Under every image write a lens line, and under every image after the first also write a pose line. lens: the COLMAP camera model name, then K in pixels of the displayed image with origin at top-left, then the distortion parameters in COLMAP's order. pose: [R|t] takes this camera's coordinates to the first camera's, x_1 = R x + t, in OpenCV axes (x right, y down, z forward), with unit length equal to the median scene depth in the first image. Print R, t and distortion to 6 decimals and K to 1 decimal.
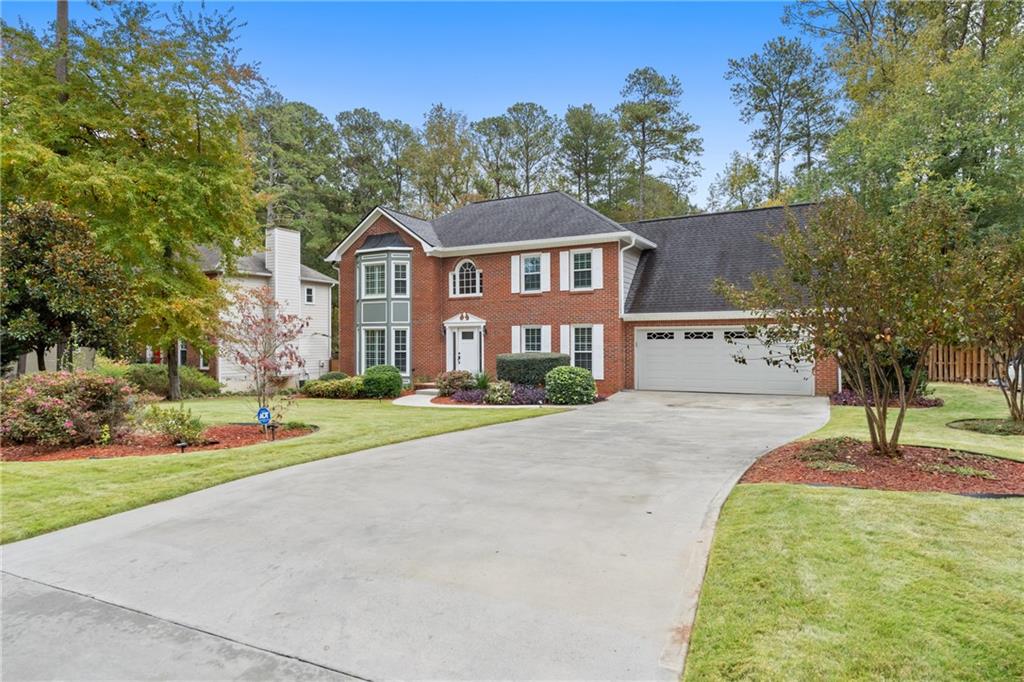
lens RADIAL K [[595.5, 0, 512.0], [0, 595.5, 341.0], [0, 0, 1]] dist [0.002780, 0.000550]
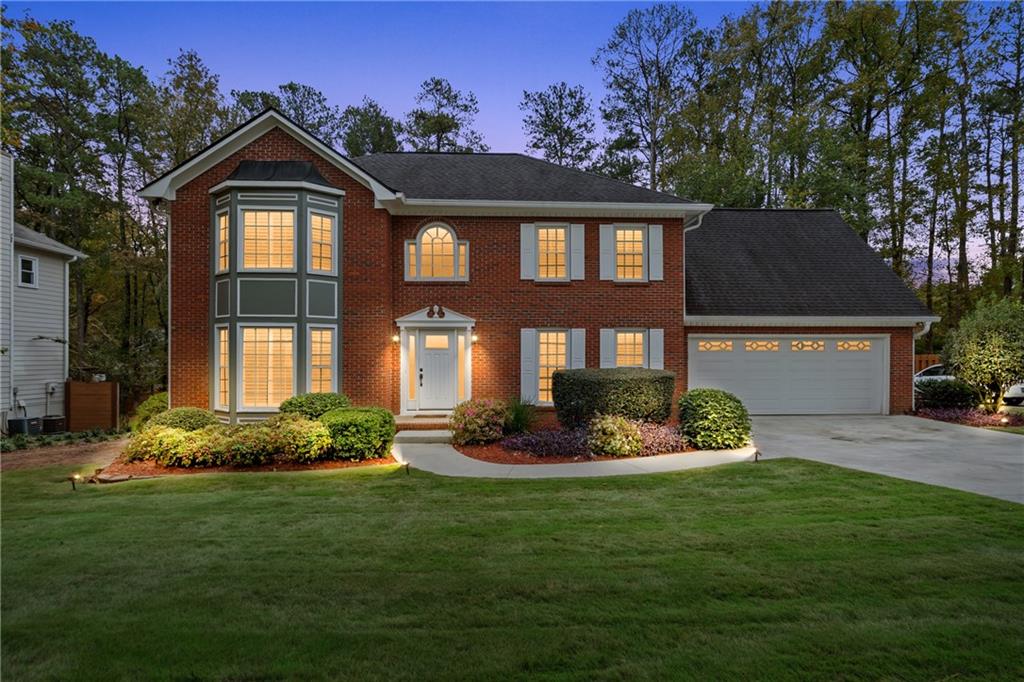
lens RADIAL K [[522.6, 0, 512.0], [0, 522.6, 357.3], [0, 0, 1]] dist [-0.002008, -0.000937]
pose [[0.854533, 0.004619, 0.519376, -0.199482], [-0.004917, 0.999988, -0.000802, 0.004827], [-0.519374, -0.001868, 0.854545, 0.321463]]
